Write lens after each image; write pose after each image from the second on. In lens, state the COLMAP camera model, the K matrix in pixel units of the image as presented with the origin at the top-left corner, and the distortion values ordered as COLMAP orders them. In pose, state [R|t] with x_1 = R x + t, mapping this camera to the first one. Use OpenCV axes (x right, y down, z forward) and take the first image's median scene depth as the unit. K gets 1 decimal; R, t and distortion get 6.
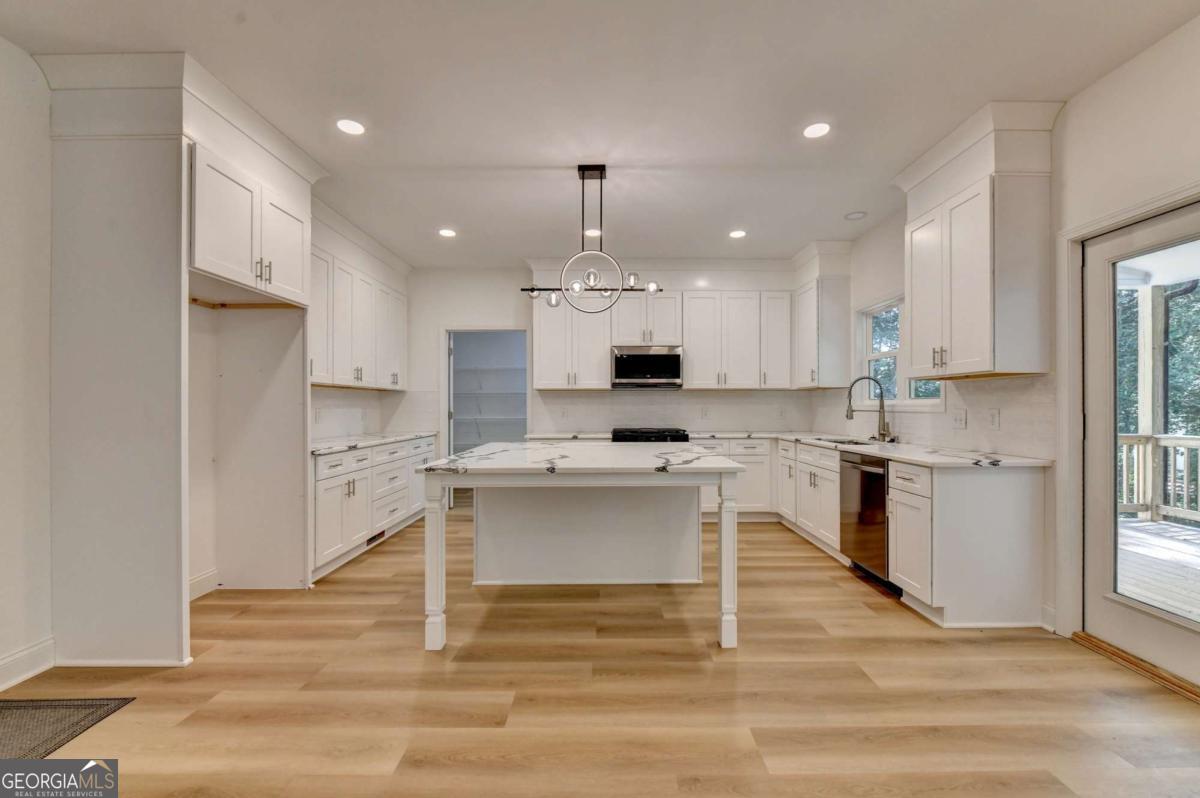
lens RADIAL K [[479.6, 0, 605.3], [0, 479.6, 401.6], [0, 0, 1]] dist [-0.000620, -0.000797]
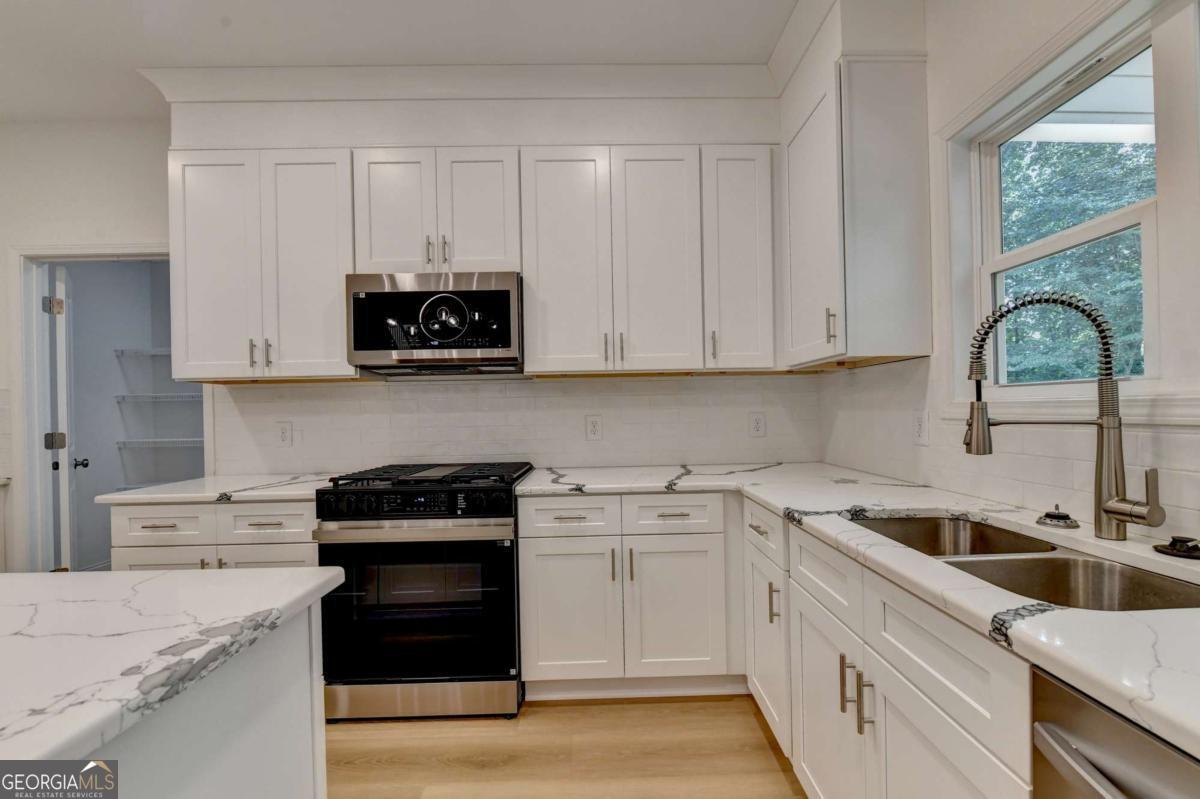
lens RADIAL K [[479.6, 0, 605.3], [0, 479.6, 402.1], [0, 0, 1]] dist [-0.000620, -0.000797]
pose [[0.999858, -0.015887, 0.005544, 0.257285], [0.015933, 0.999839, -0.008224, 0.005115], [-0.005413, 0.008312, 0.999951, 0.634347]]
